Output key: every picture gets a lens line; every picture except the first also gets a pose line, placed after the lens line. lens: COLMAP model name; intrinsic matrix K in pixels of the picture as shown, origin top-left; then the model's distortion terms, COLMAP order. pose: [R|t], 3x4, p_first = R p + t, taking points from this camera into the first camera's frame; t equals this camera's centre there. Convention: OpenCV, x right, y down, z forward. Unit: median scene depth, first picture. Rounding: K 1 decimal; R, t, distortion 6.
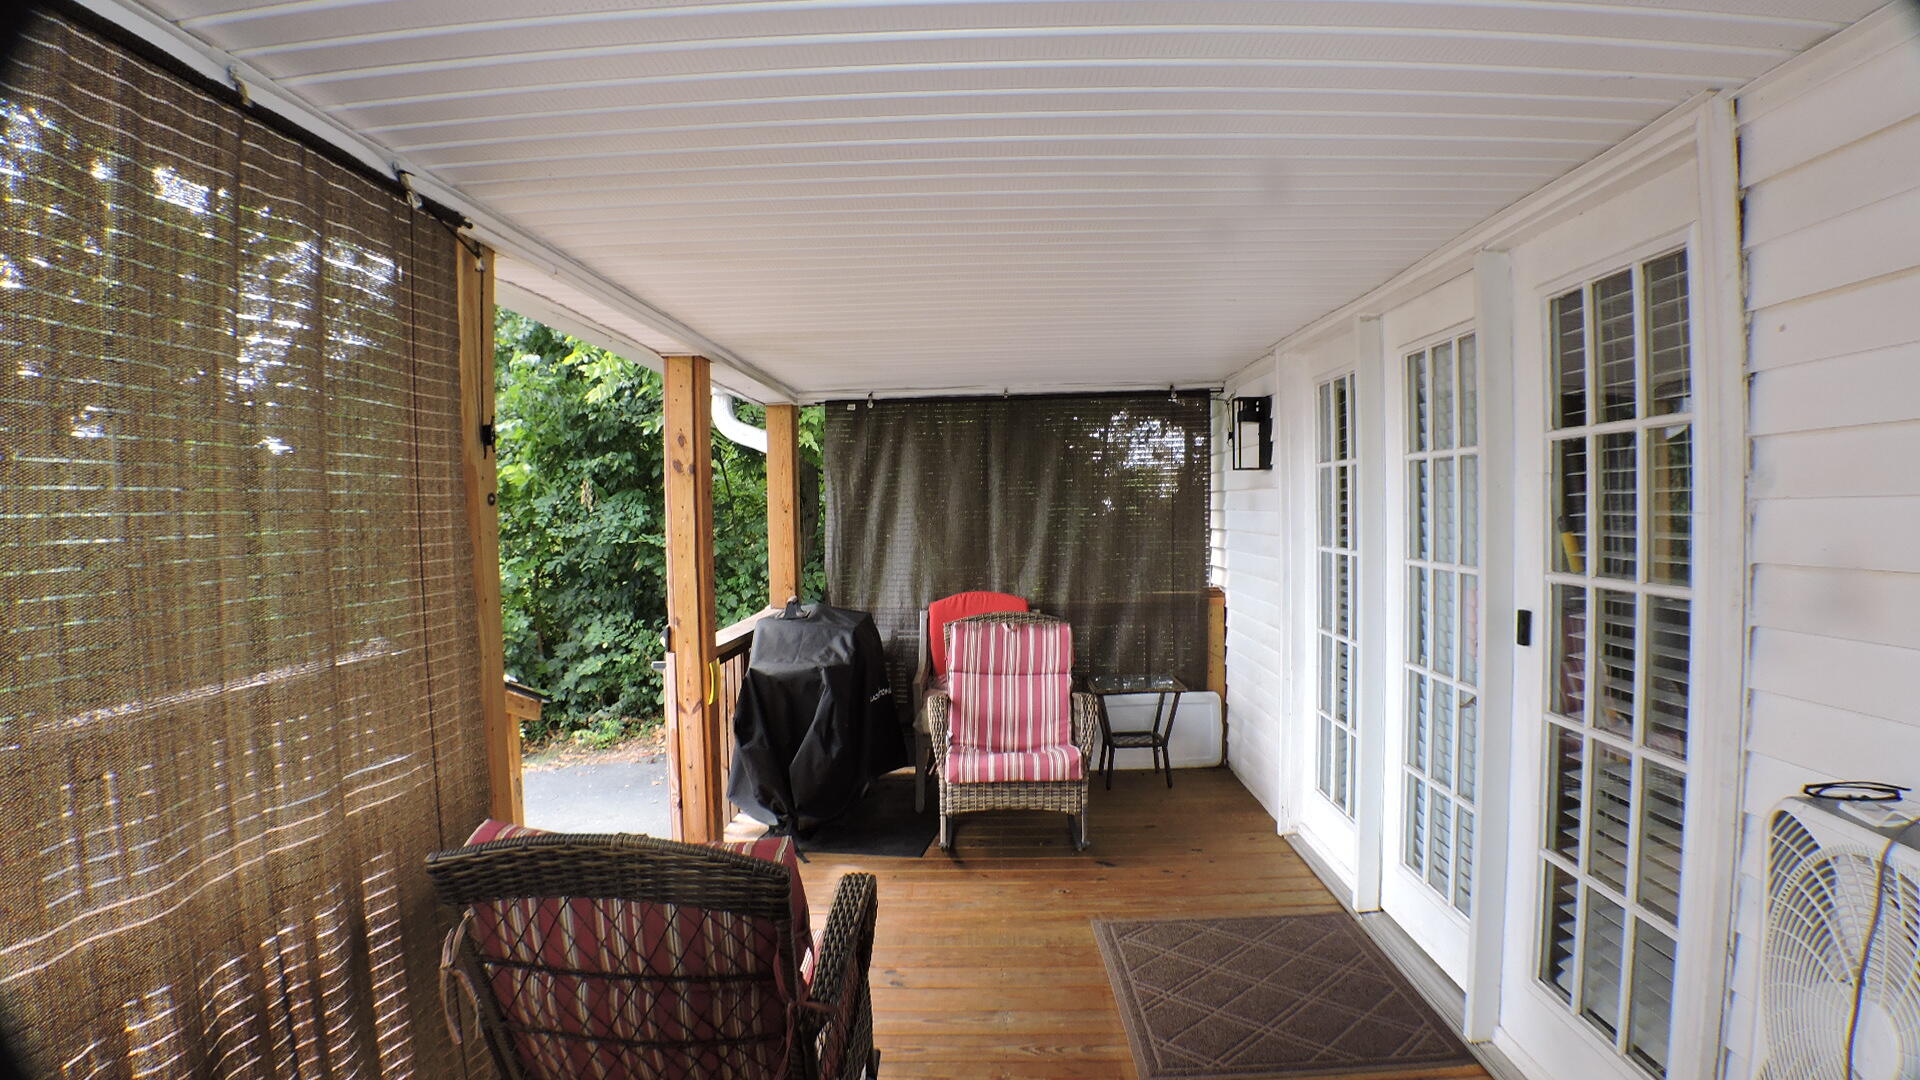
lens RADIAL K [[1067.9, 0, 958.2], [0, 1067.9, 531.0], [0, 0, 1]] dist [-0.131300, 0.021583]
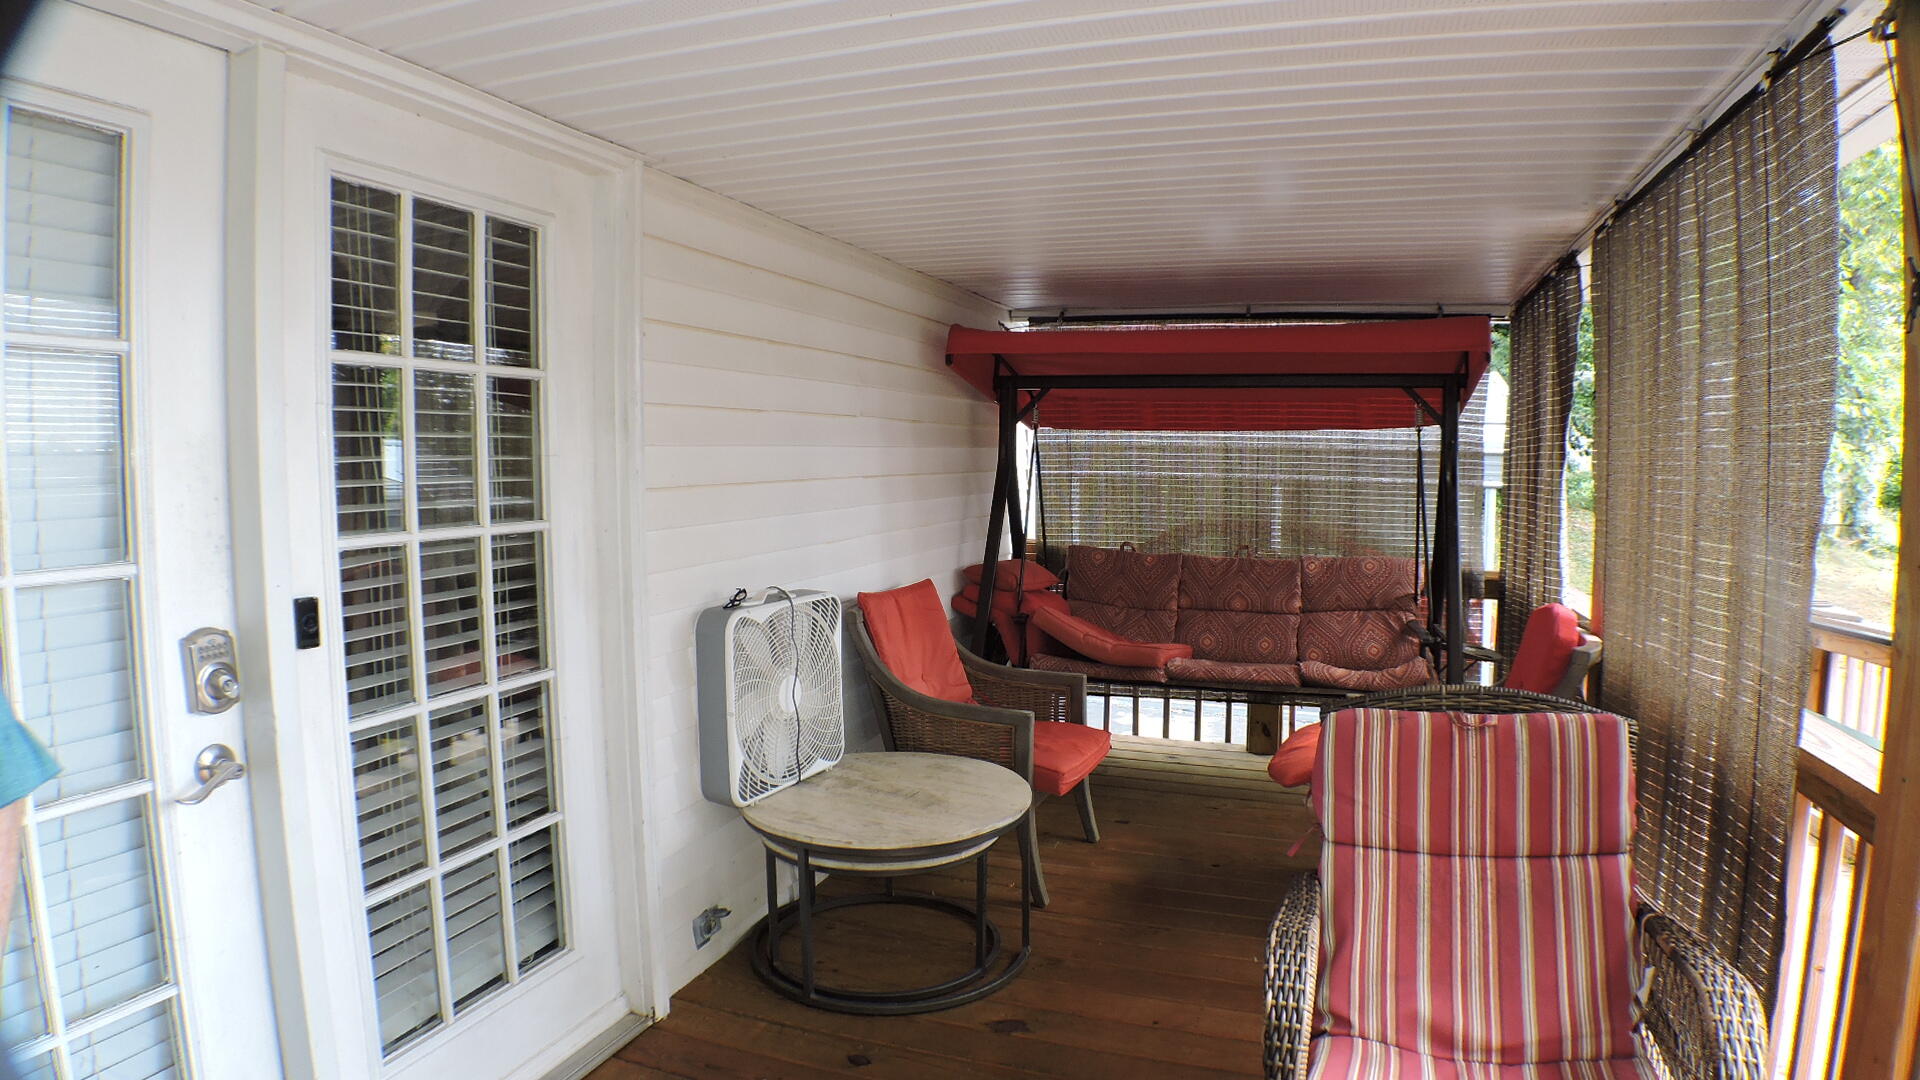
lens RADIAL K [[1067.9, 0, 958.2], [0, 1067.9, 531.0], [0, 0, 1]] dist [-0.131300, 0.021583]
pose [[-0.945569, 0.005604, 0.325373, -0.101889], [0.032763, 0.996411, 0.078051, -0.008725], [-0.323767, 0.084463, -0.942359, 1.609665]]
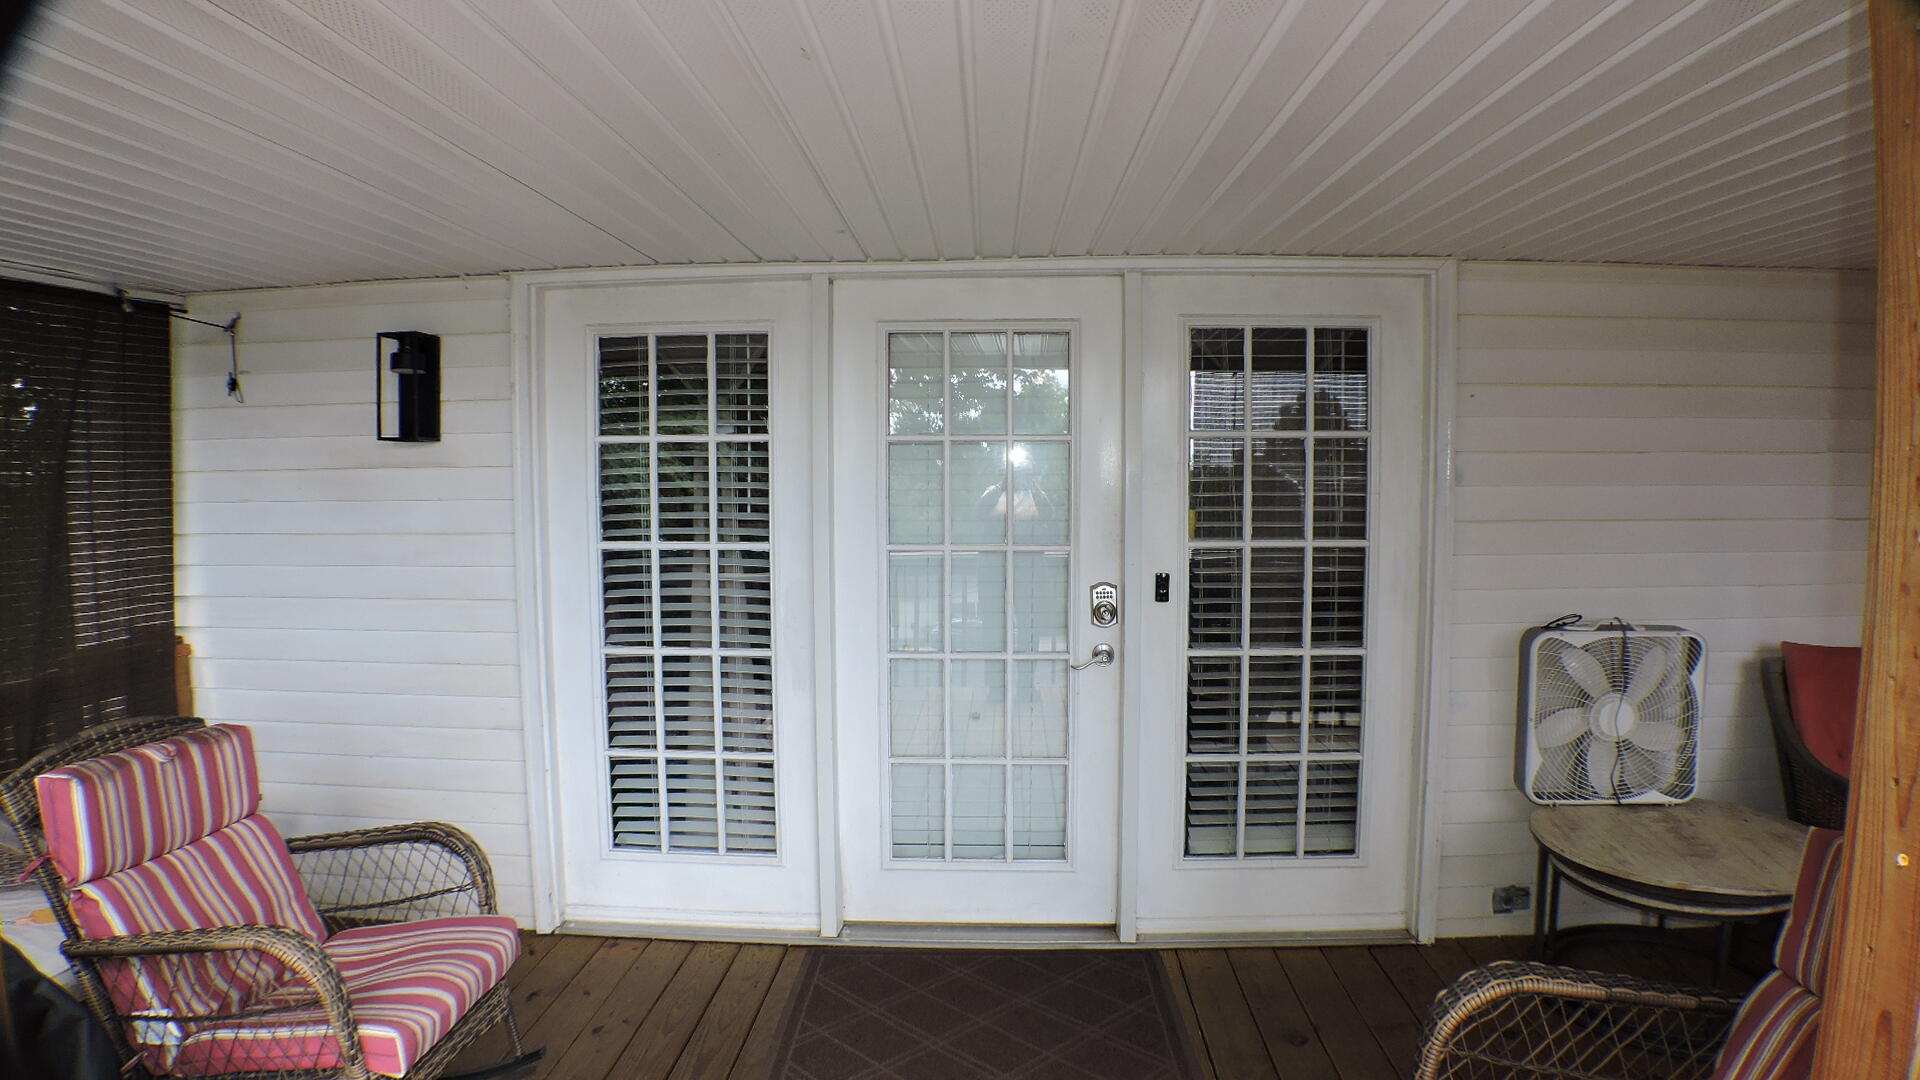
lens RADIAL K [[1067.9, 0, 958.2], [0, 1067.9, 531.0], [0, 0, 1]] dist [-0.131300, 0.021583]
pose [[0.014197, -0.054940, 0.998389, -0.773424], [0.028213, 0.998114, 0.054524, -0.054804], [-0.999501, 0.027393, 0.015720, 1.309338]]
